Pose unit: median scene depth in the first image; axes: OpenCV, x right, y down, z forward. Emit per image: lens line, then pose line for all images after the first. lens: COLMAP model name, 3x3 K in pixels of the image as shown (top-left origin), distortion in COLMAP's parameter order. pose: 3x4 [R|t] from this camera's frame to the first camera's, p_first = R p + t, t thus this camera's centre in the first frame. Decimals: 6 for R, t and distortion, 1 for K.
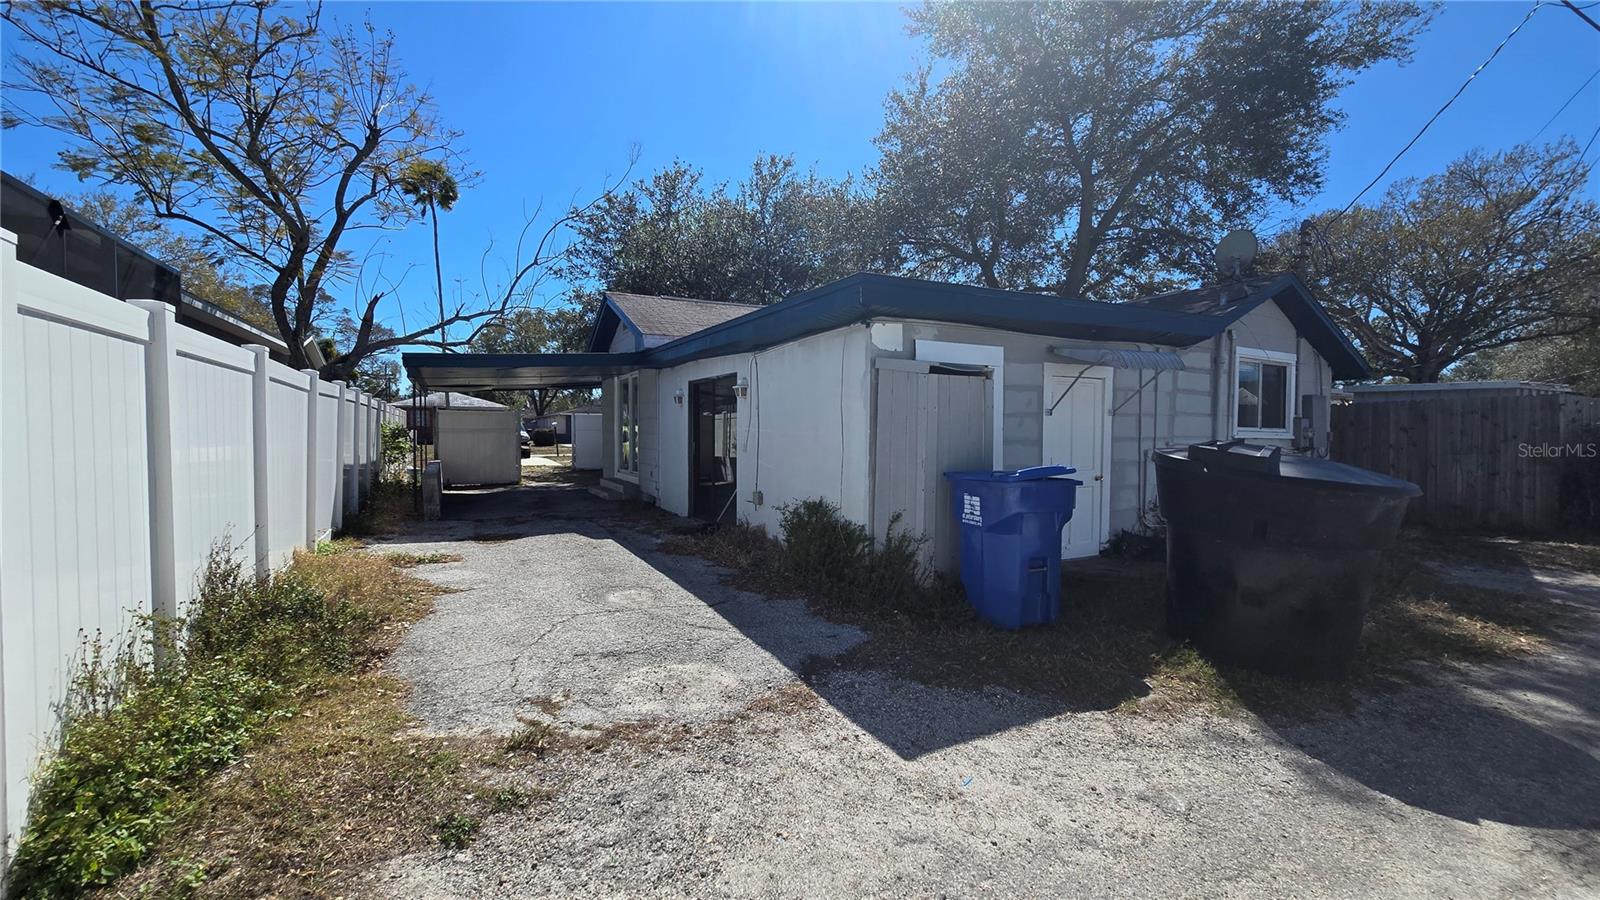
lens RADIAL K [[650.7, 0, 795.4], [0, 650.7, 443.9], [0, 0, 1]] dist [-0.003794, 0.003321]
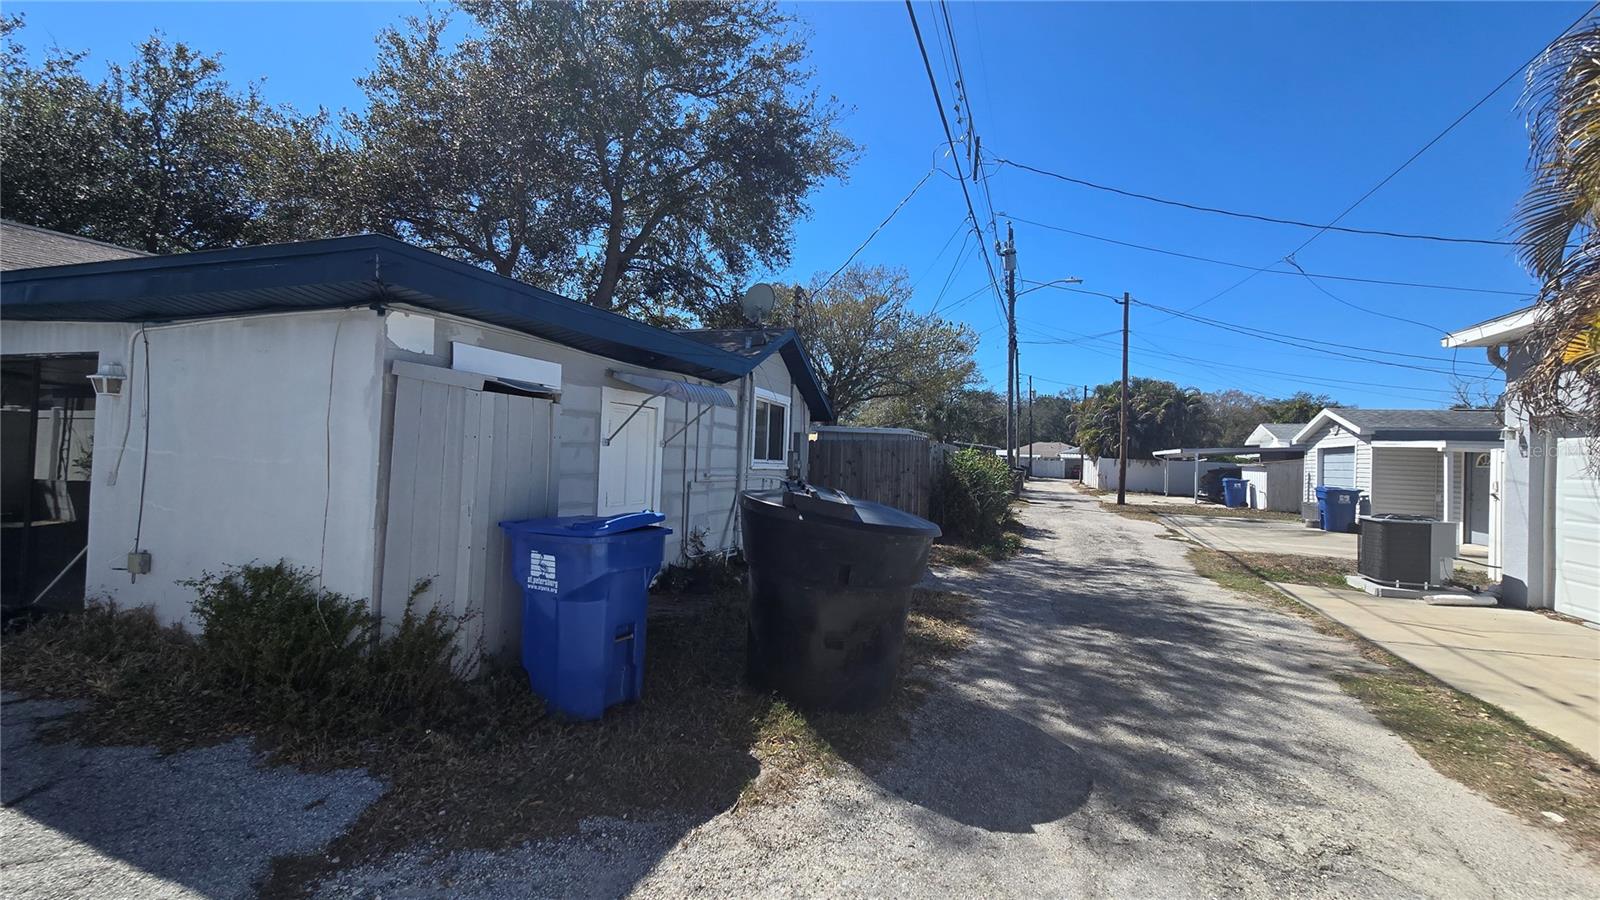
lens RADIAL K [[650.7, 0, 795.4], [0, 650.7, 443.9], [0, 0, 1]] dist [-0.003794, 0.003321]
pose [[0.736536, 0.032222, 0.675631, -0.024900], [-0.016369, 0.999421, -0.029821, -0.023682], [-0.676201, 0.010905, 0.736637, 0.161746]]
